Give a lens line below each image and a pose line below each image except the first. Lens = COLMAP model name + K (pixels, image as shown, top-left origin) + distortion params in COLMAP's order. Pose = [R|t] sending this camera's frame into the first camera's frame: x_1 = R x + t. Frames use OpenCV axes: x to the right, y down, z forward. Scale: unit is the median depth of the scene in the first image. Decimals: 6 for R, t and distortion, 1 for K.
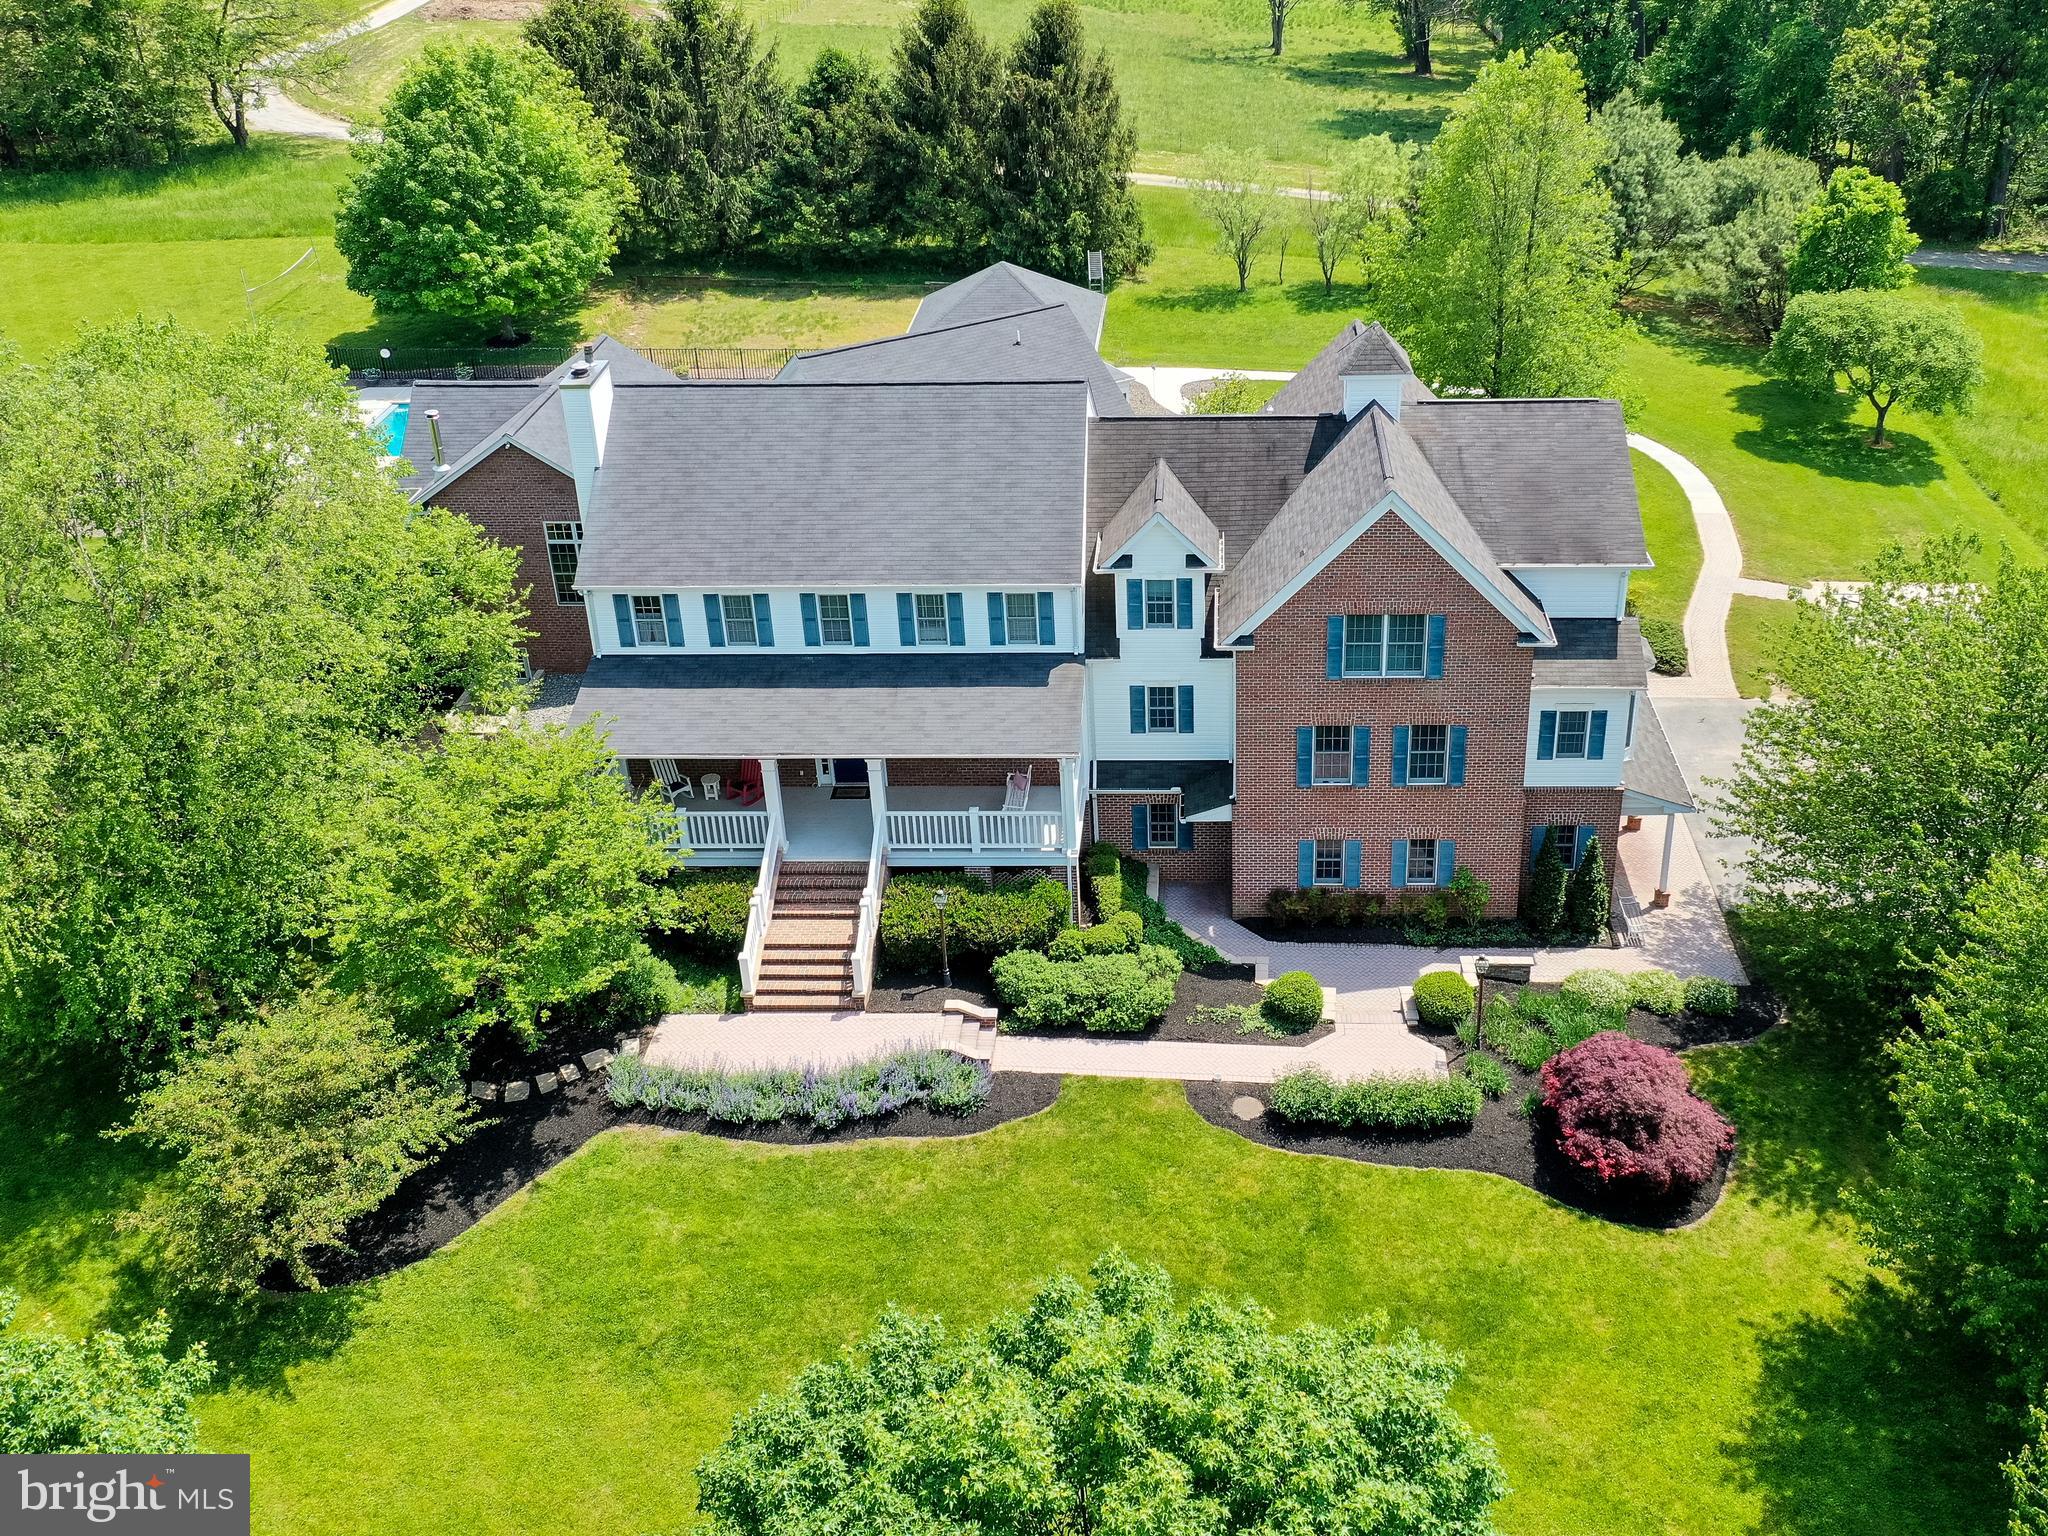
lens RADIAL K [[1722.8, 0, 1024.0], [0, 1722.8, 768.0], [0, 0, 1]] dist [0.013699, 0.013957]
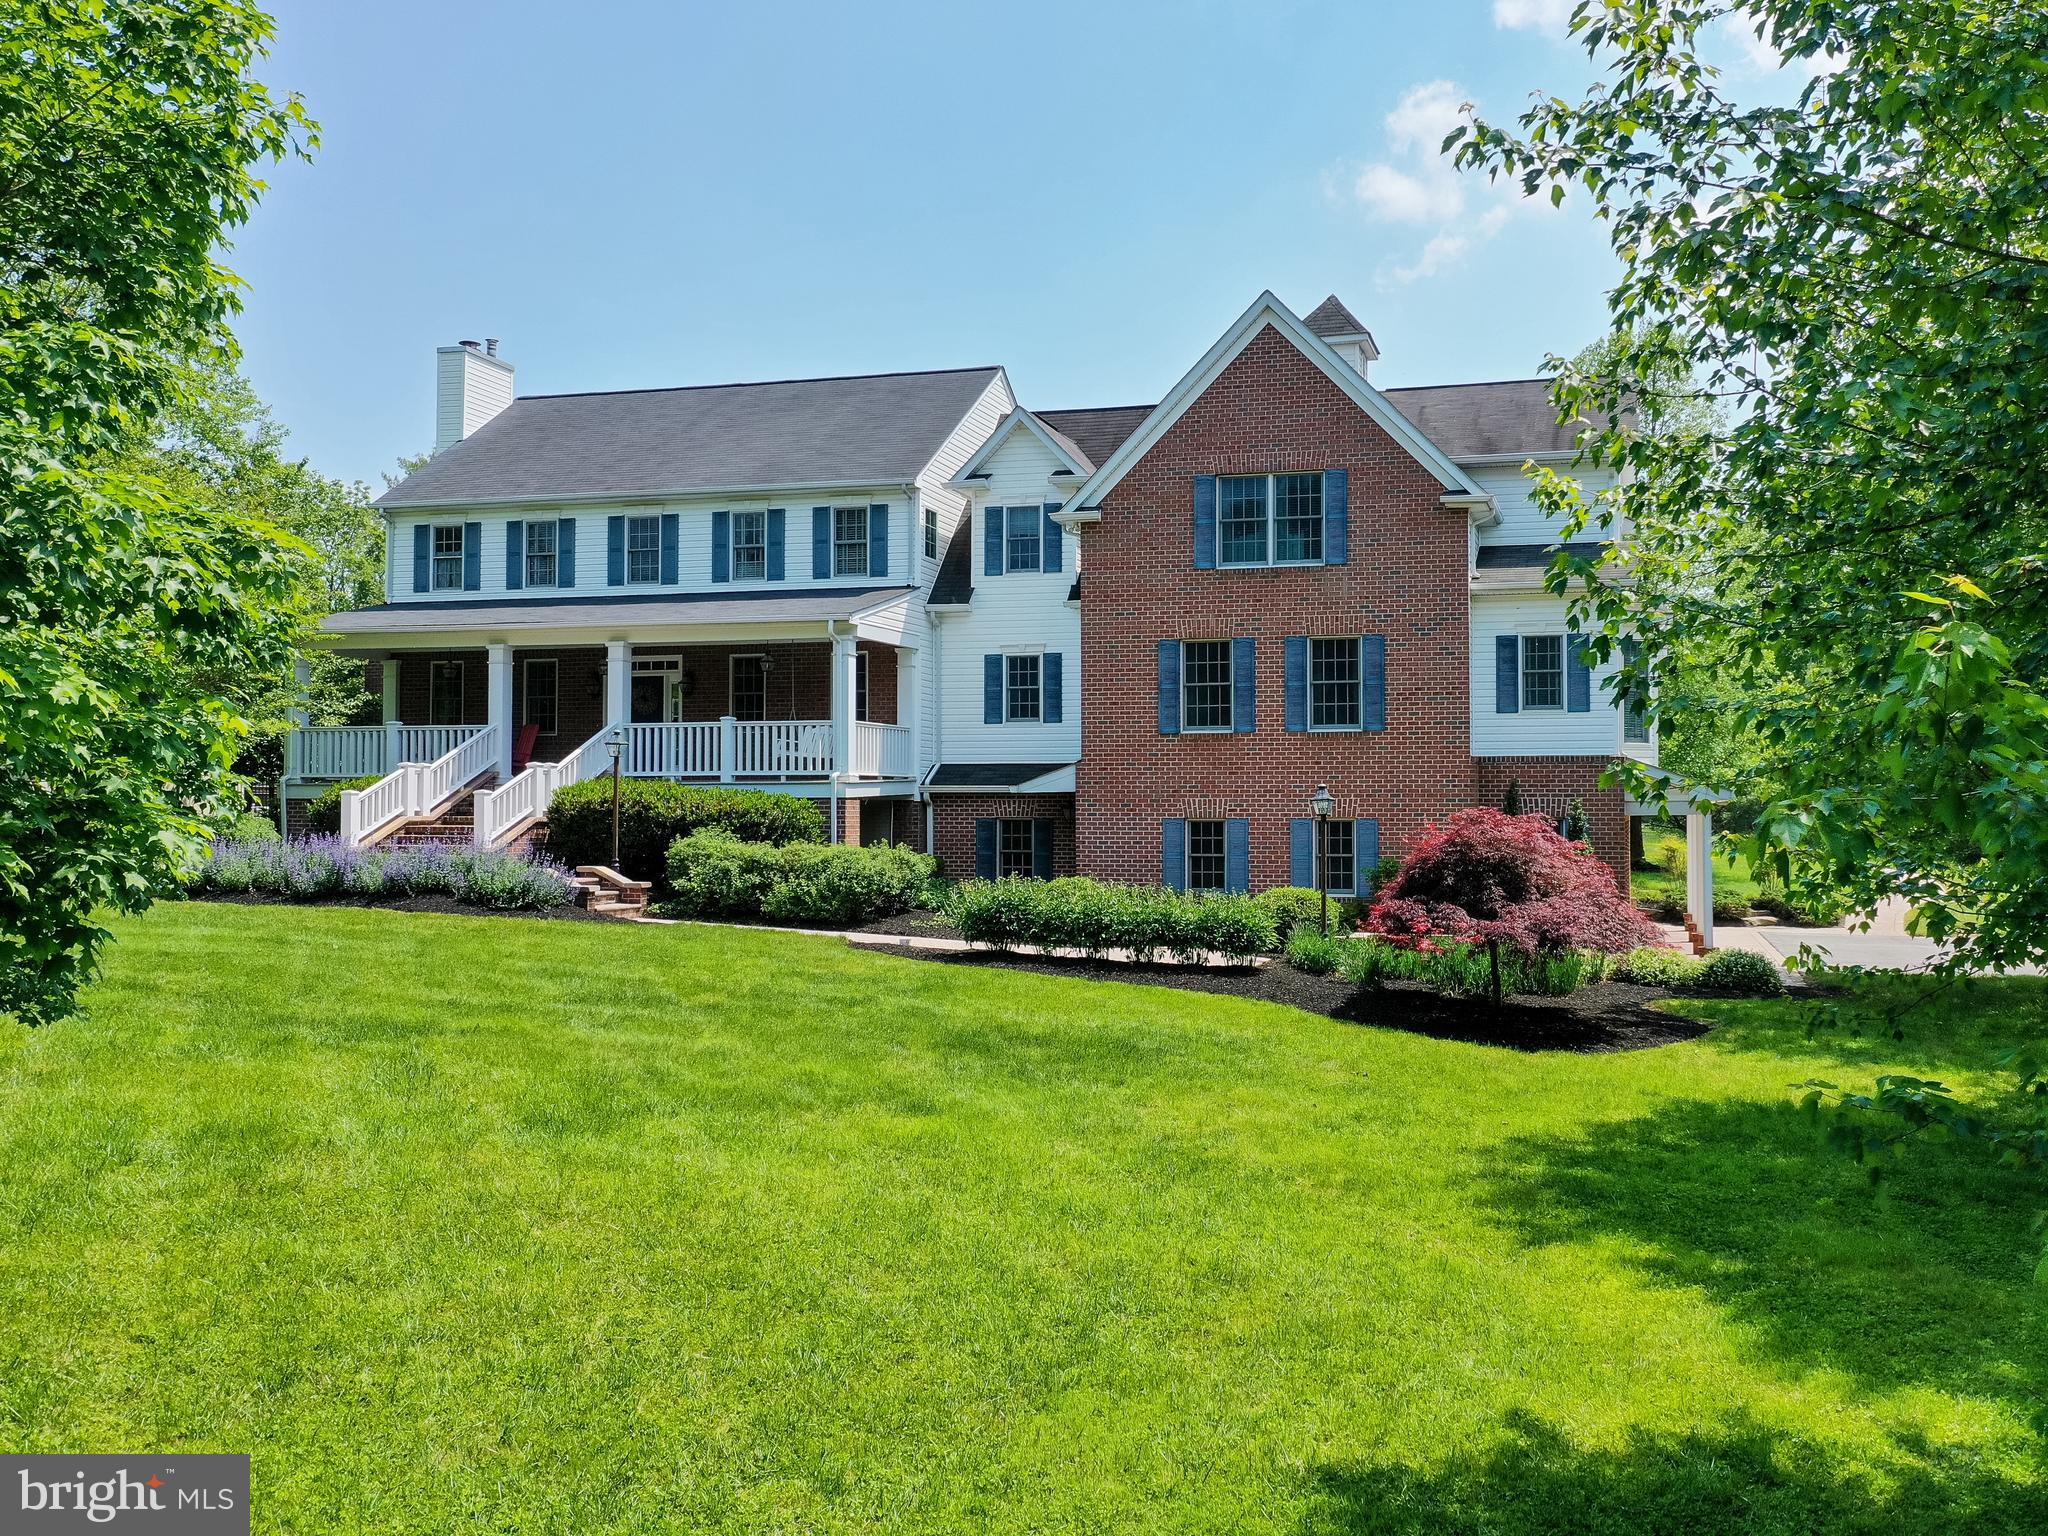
lens RADIAL K [[1722.8, 0, 1024.0], [0, 1722.8, 768.0], [0, 0, 1]] dist [0.013699, 0.013957]
pose [[0.976679, 0.062147, -0.205516, 0.259355], [-0.150999, 0.879297, -0.451703, 0.371793], [0.152638, 0.472201, 0.868175, 0.371088]]
